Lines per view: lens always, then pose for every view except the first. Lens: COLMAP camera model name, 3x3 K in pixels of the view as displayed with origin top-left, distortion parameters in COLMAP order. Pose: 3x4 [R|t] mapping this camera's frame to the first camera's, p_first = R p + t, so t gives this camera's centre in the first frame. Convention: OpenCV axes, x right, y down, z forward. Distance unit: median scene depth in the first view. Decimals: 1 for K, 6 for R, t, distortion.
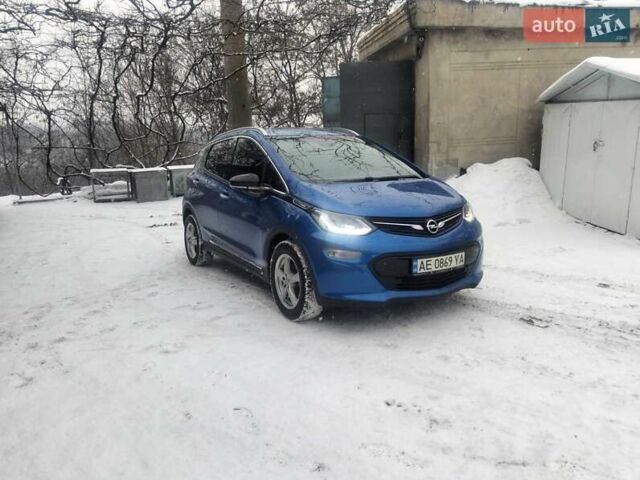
lens RADIAL K [[515.0, 0, 320.0], [0, 515.0, 240.0], [0, 0, 1]] dist [0.066323, -0.134583]
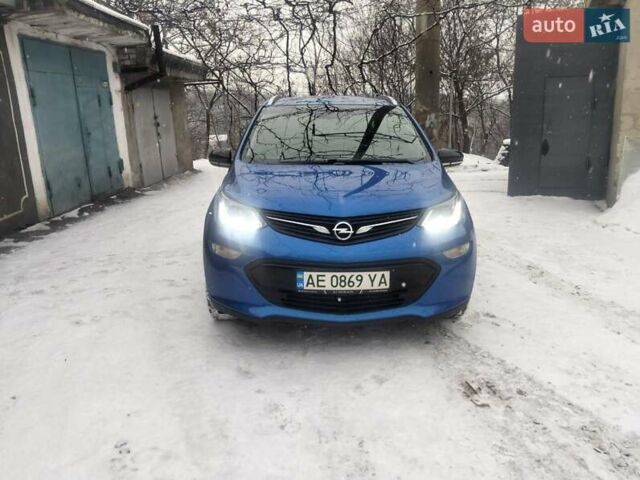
lens RADIAL K [[515.0, 0, 320.0], [0, 515.0, 240.0], [0, 0, 1]] dist [0.066323, -0.134583]
pose [[0.860906, 0.128240, -0.492337, 0.553071], [-0.100688, 0.991517, 0.082198, -0.070115], [0.498702, -0.021192, 0.866515, 0.342845]]
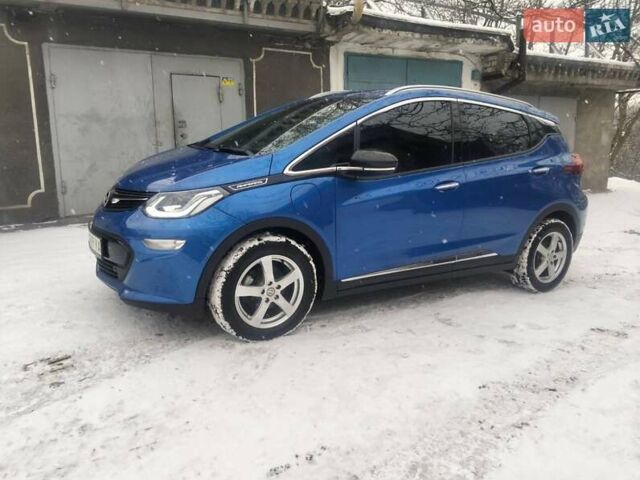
lens RADIAL K [[515.0, 0, 320.0], [0, 515.0, 240.0], [0, 0, 1]] dist [0.066323, -0.134583]
pose [[-0.032823, 0.227091, -0.973320, 1.045709], [-0.208604, 0.950840, 0.228881, -0.227890], [0.977449, 0.210552, 0.016163, 1.333481]]
